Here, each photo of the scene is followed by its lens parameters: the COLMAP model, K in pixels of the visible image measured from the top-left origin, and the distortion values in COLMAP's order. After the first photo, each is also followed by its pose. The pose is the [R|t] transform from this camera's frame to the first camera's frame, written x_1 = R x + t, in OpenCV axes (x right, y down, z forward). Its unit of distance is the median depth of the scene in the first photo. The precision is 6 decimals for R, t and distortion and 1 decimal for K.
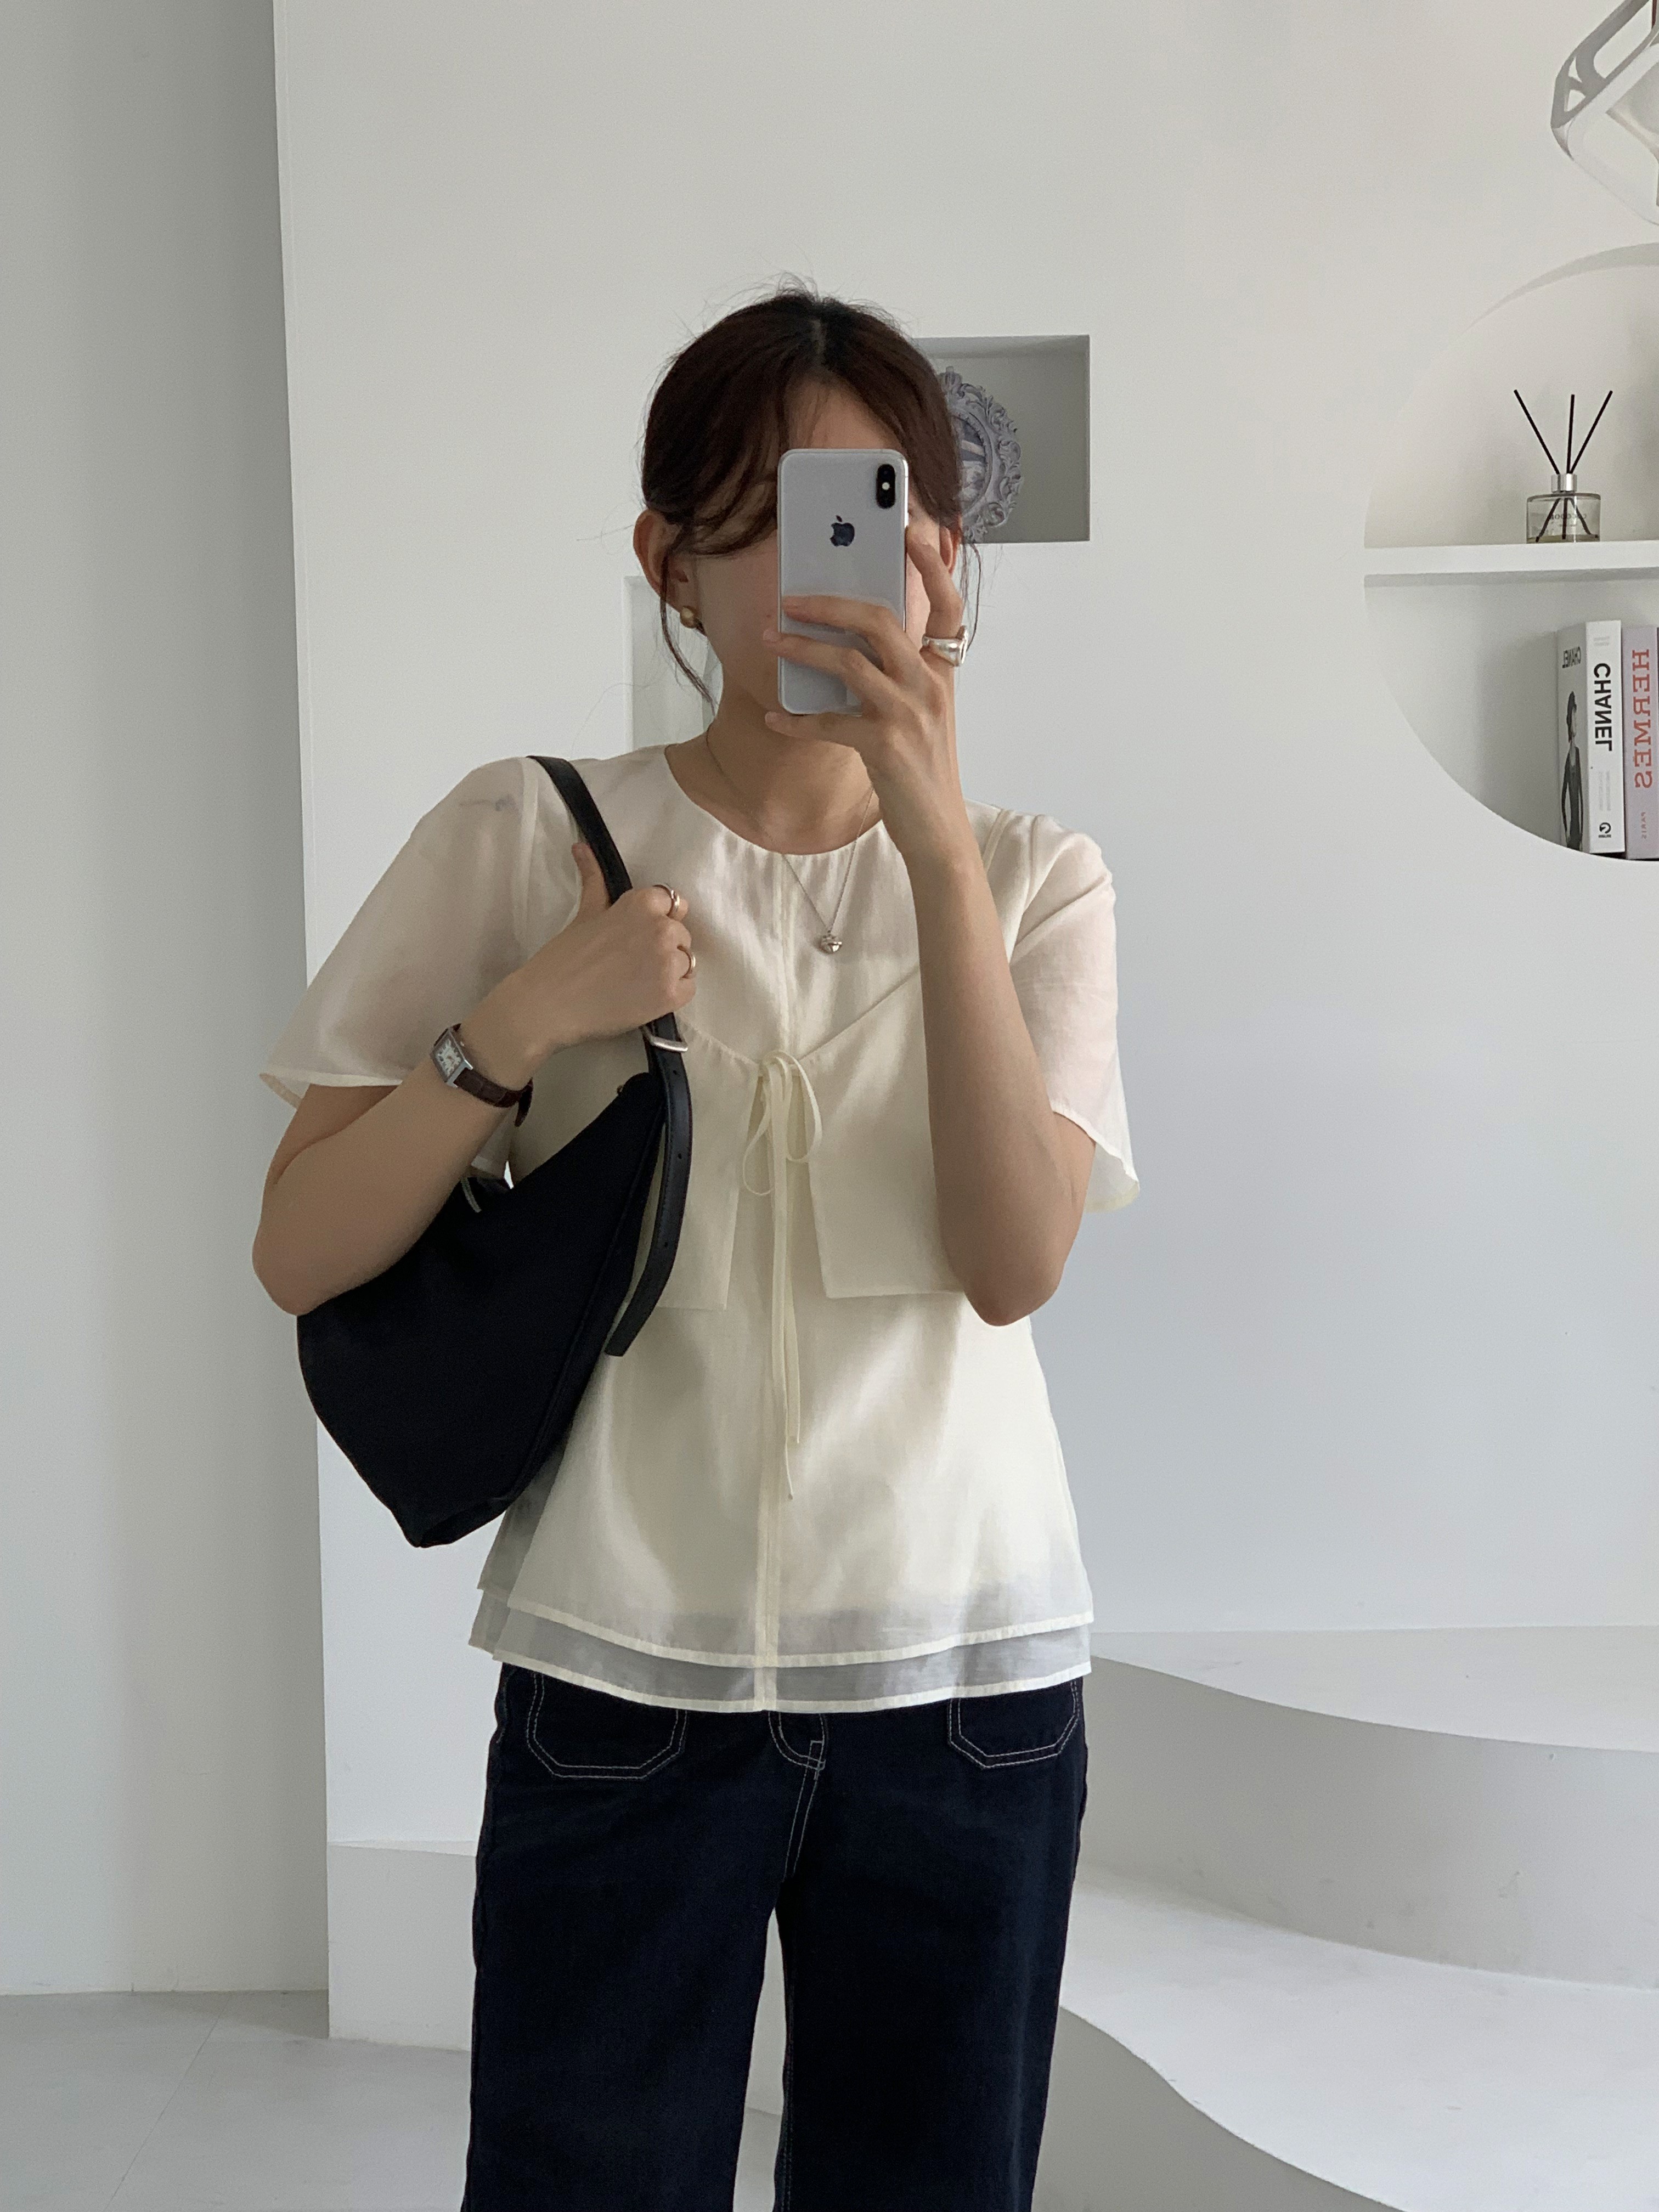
lens RADIAL K [[3625.1, 0, 761.8], [0, 3625.1, 1049.2], [0, 0, 1]] dist [-0.000647, 0.000000]
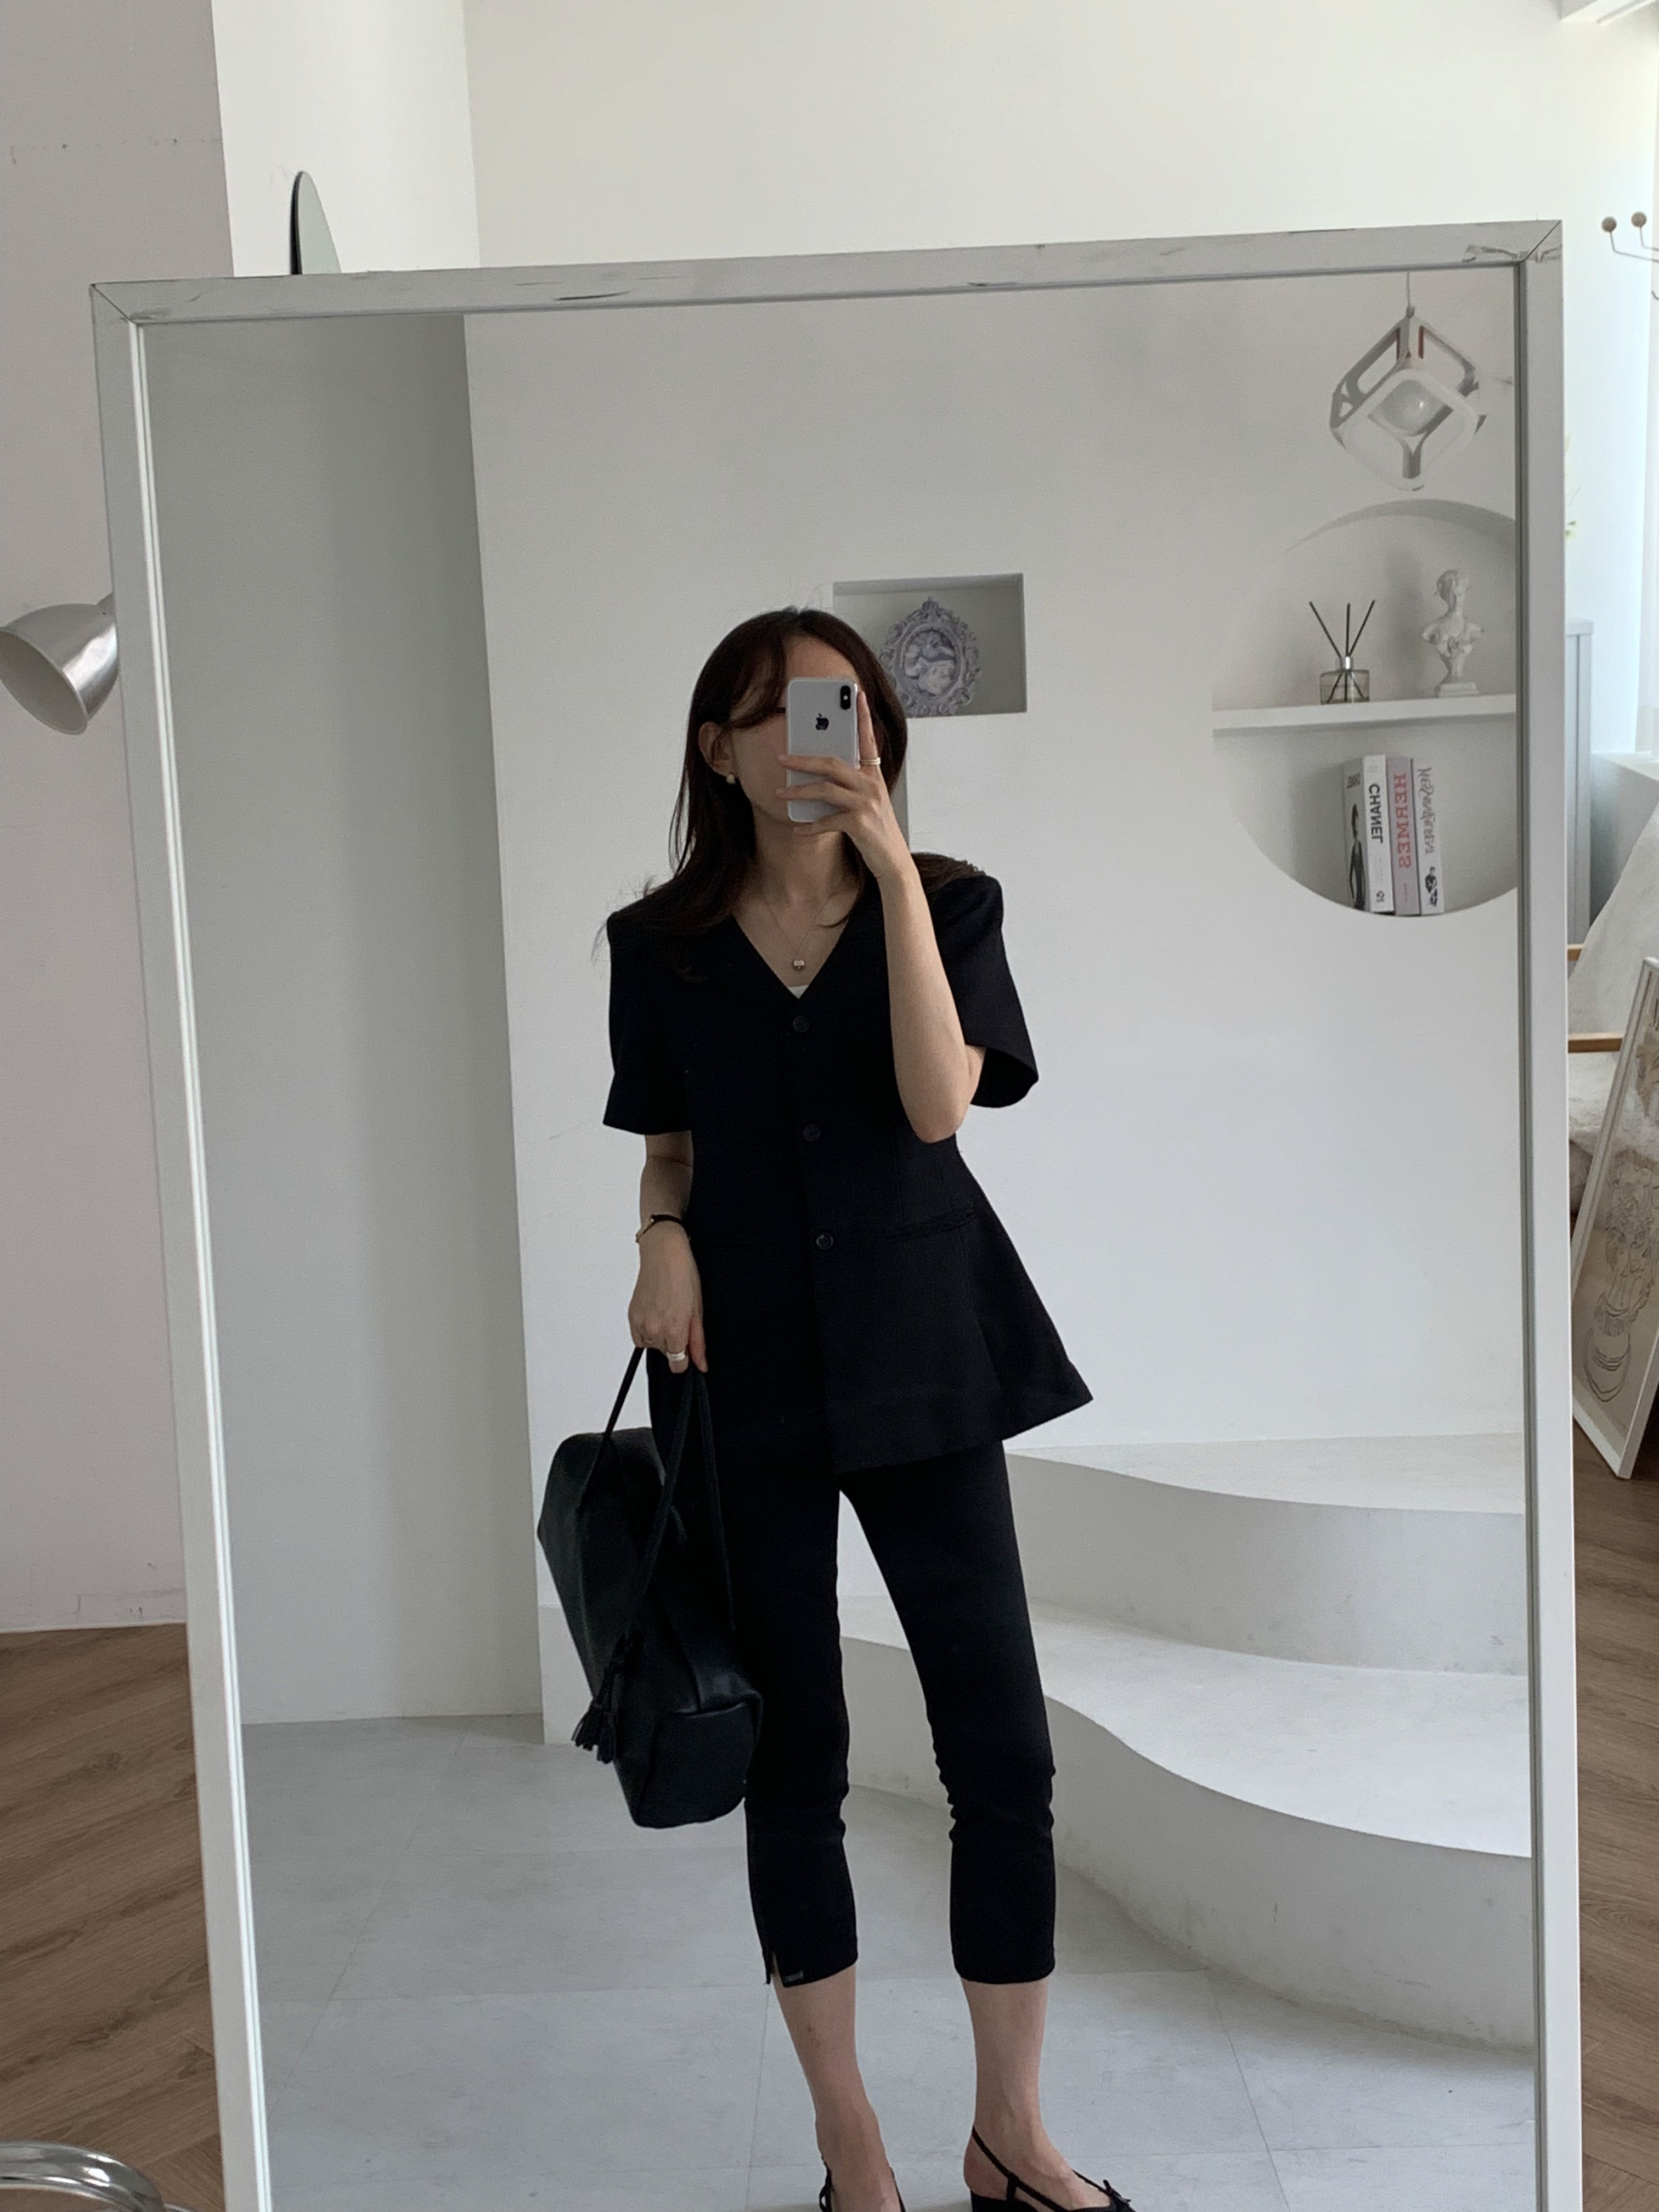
lens RADIAL K [[2590.5, 0, 824.5], [0, 2590.5, 1031.4], [0, 0, 1]] dist [-0.012107, 0.000000]
pose [[0.999435, -0.030535, 0.014072, -0.011680], [0.030774, 0.999379, -0.017150, 0.006061], [-0.013540, 0.017573, 0.999754, -0.056275]]
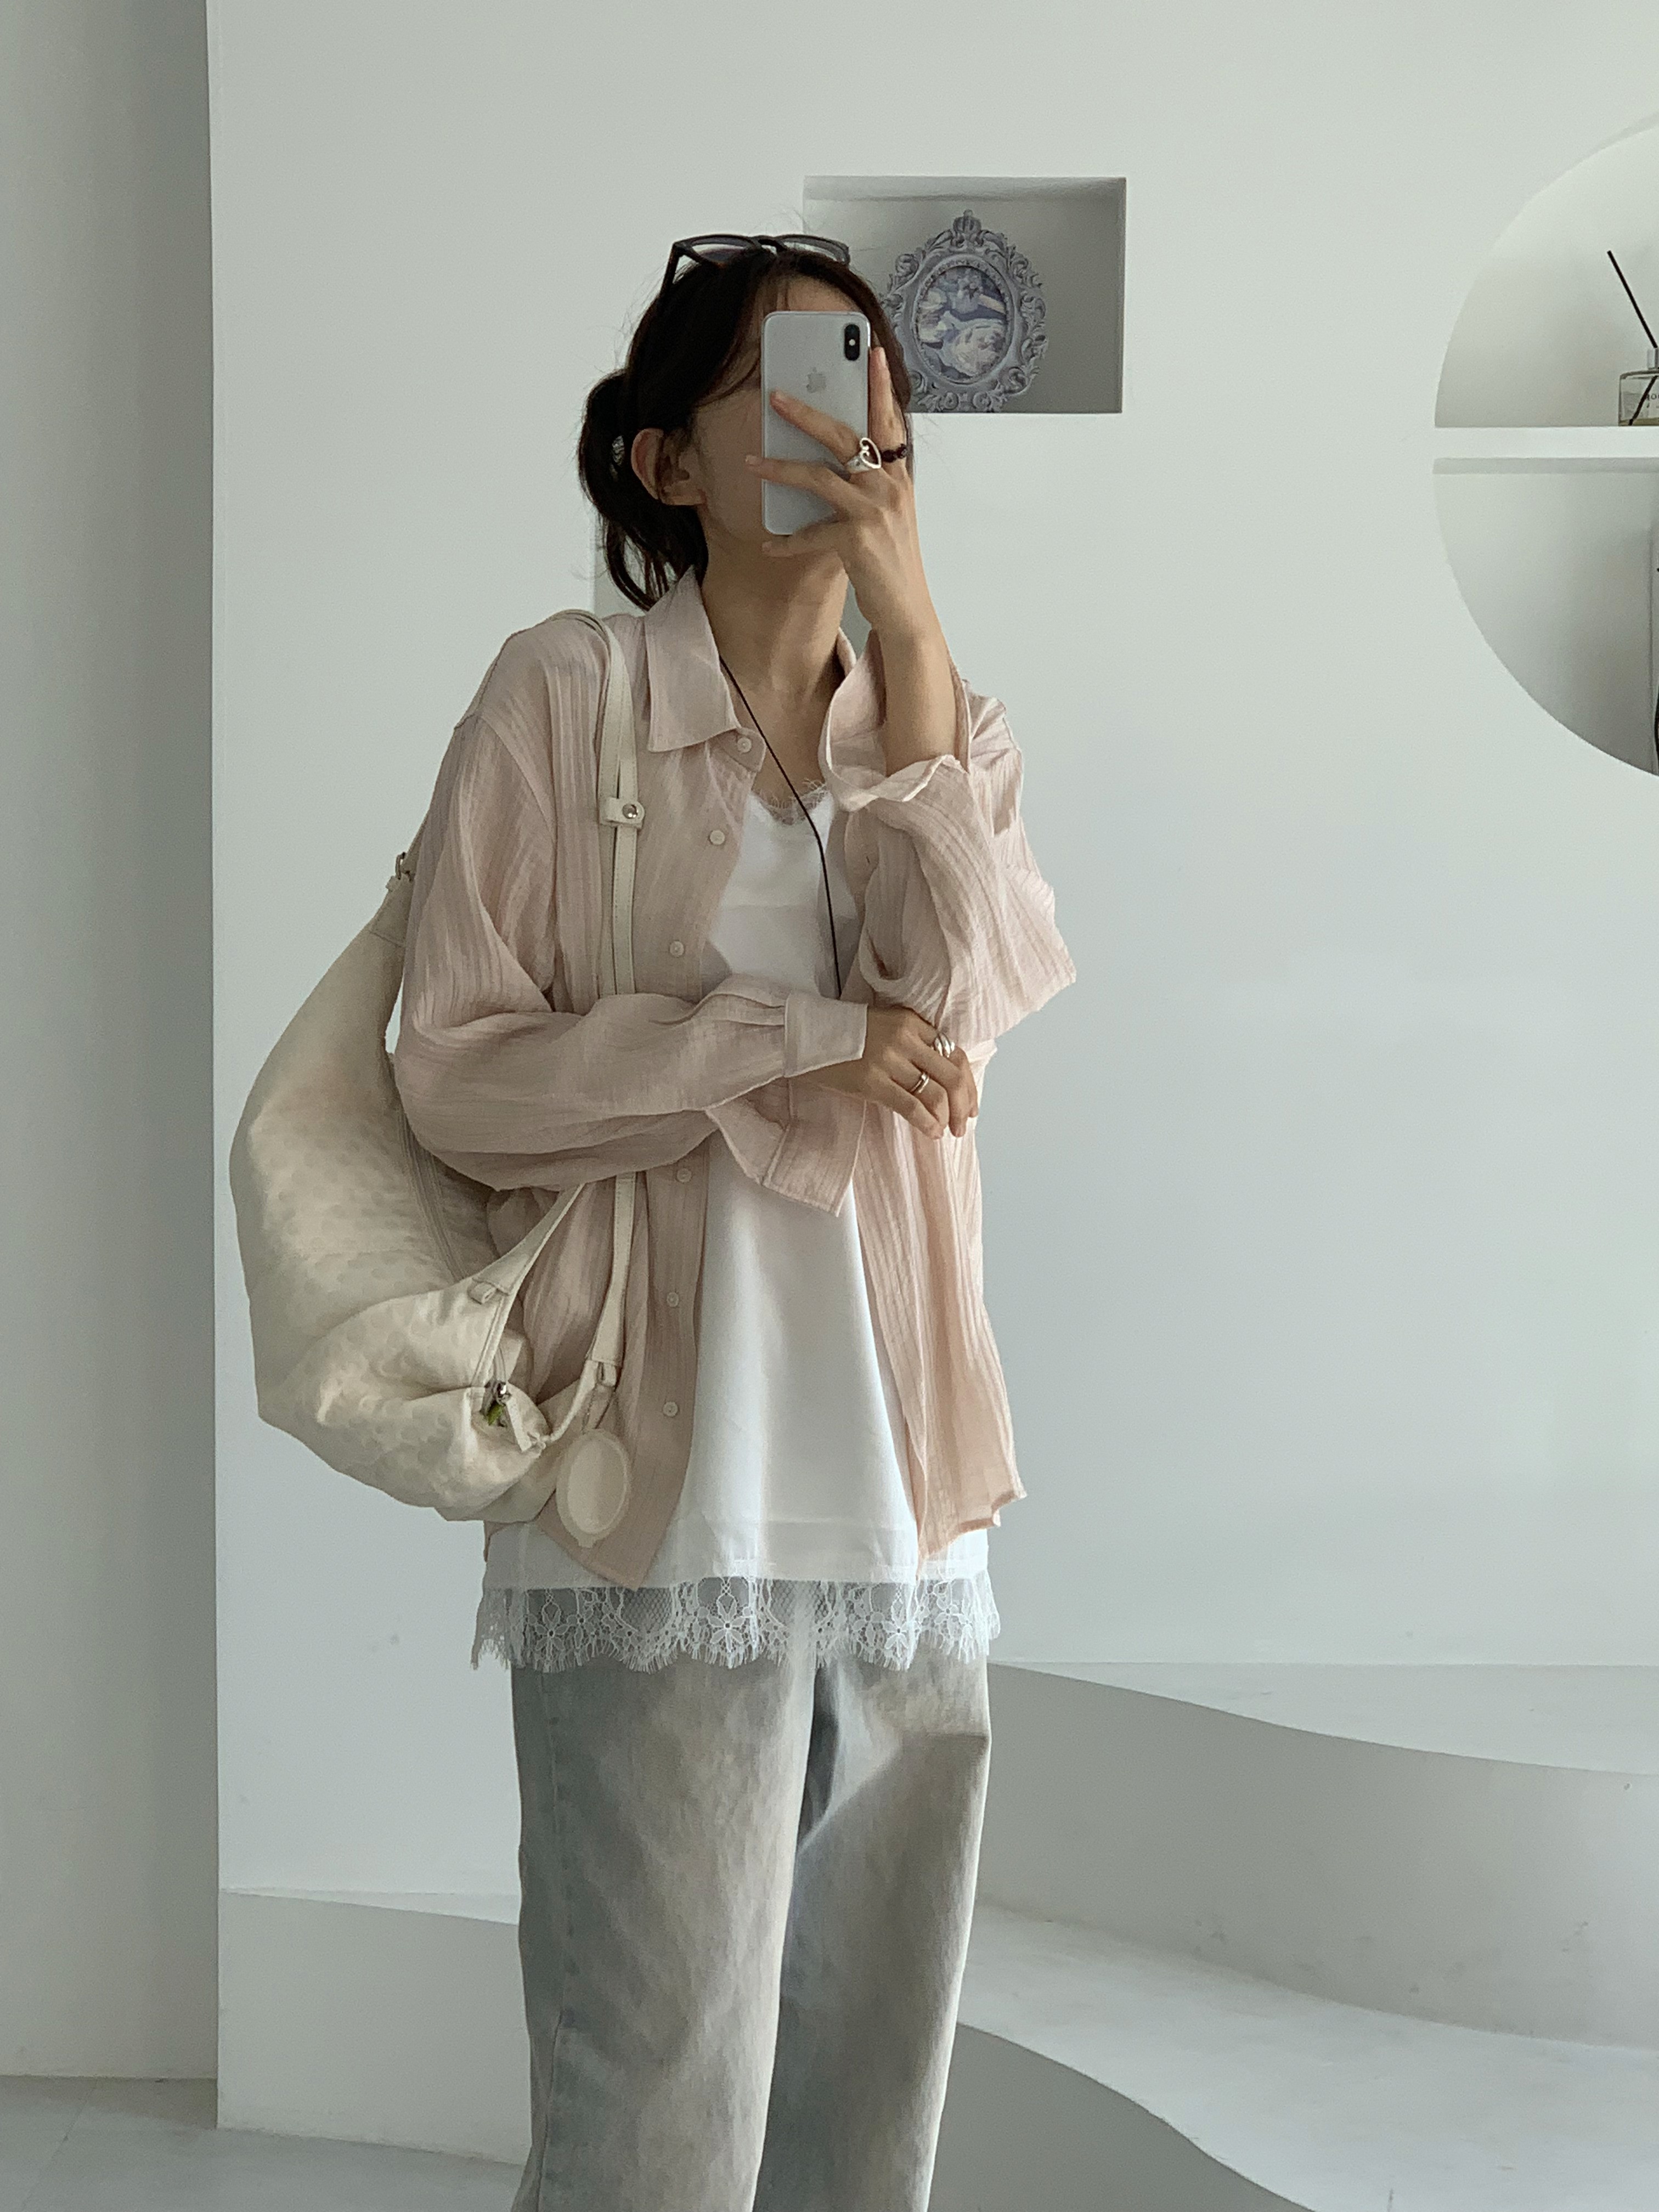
lens RADIAL K [[4685.6, 0, 855.2], [0, 4685.6, 984.0], [0, 0, 1]] dist [-0.032160, 0.000000]
pose [[0.999501, 0.017750, 0.026125, -0.001295], [-0.017261, 0.999674, -0.018830, 0.020143], [-0.026451, 0.018370, 0.999481, -0.126291]]
